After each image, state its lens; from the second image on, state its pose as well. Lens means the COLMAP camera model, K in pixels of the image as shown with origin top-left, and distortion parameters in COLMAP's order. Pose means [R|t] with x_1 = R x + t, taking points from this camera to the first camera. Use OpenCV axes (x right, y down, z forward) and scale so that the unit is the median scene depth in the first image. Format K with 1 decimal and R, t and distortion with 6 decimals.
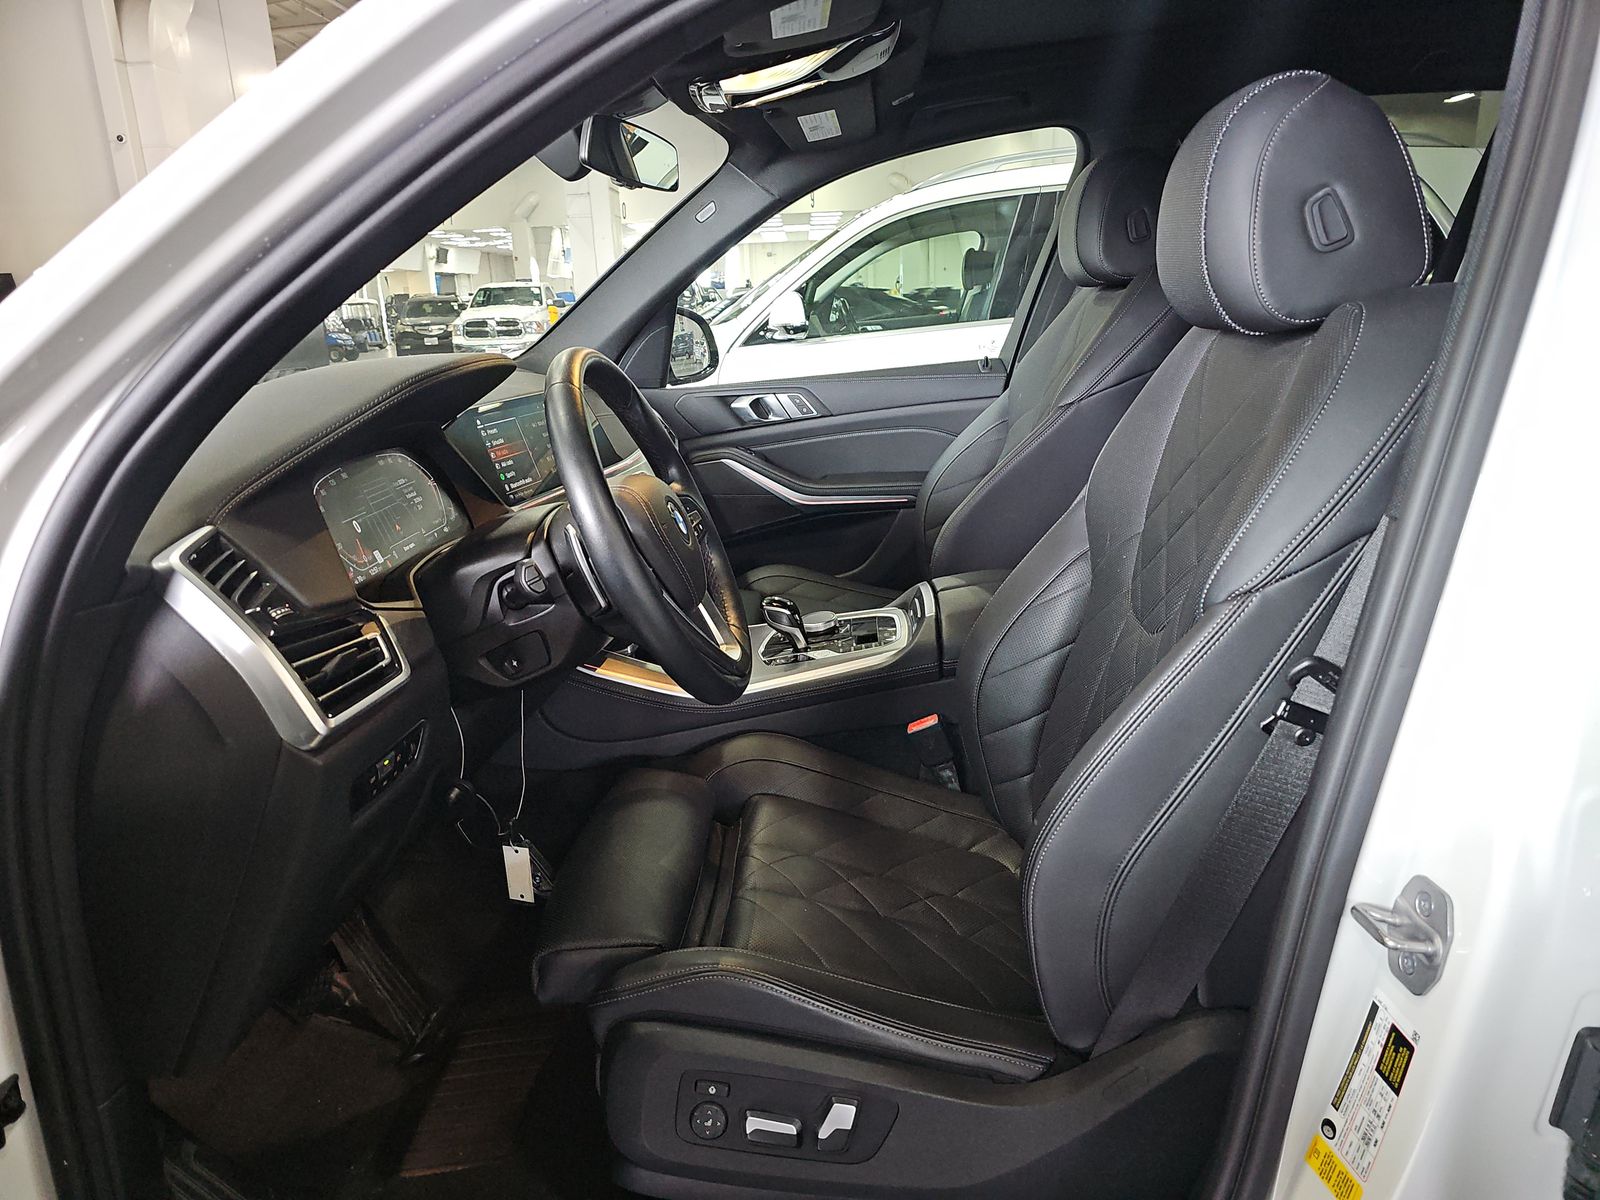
lens RADIAL K [[1054.7, 0, 791.3], [0, 1054.7, 610.1], [0, 0, 1]] dist [0.071874, -0.083933]
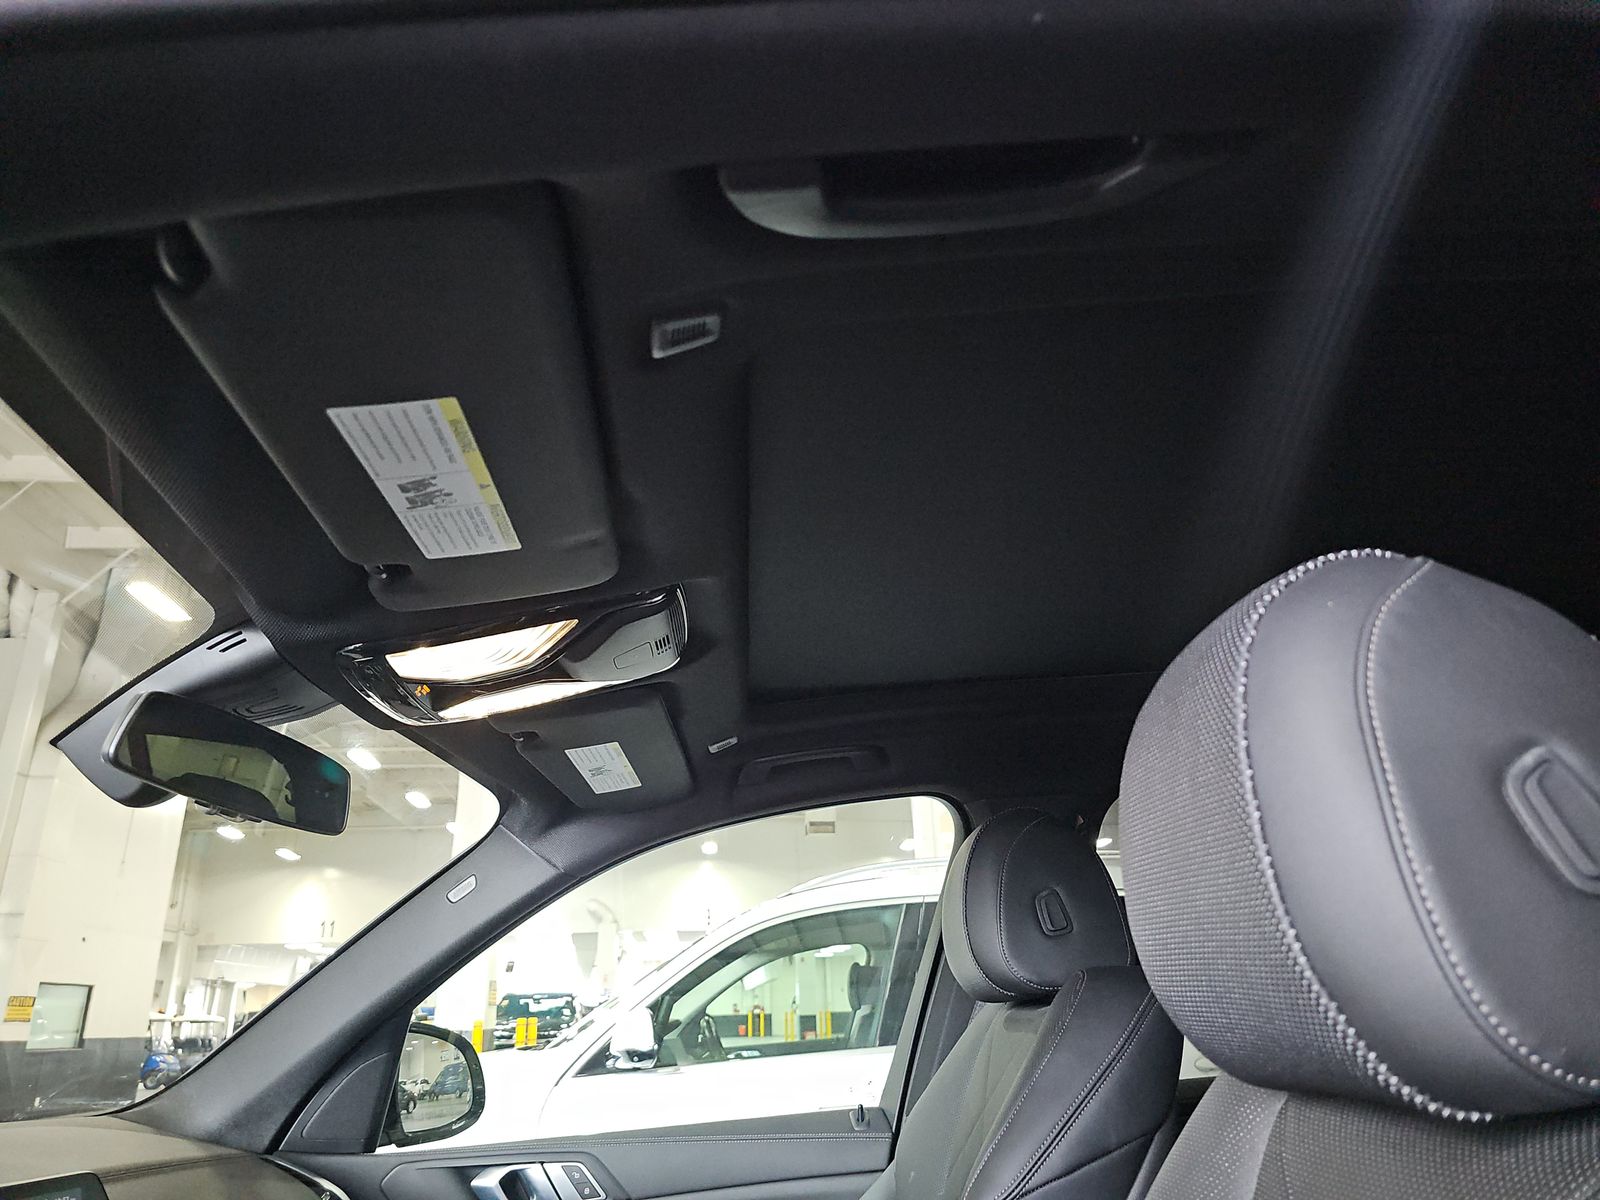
lens RADIAL K [[1054.7, 0, 791.3], [0, 1054.7, 610.1], [0, 0, 1]] dist [0.071874, -0.083933]
pose [[0.995855, 0.045743, 0.078612, 0.068804], [0.011447, 0.794416, -0.607266, -0.073111], [-0.090228, 0.605649, 0.790600, 0.259462]]
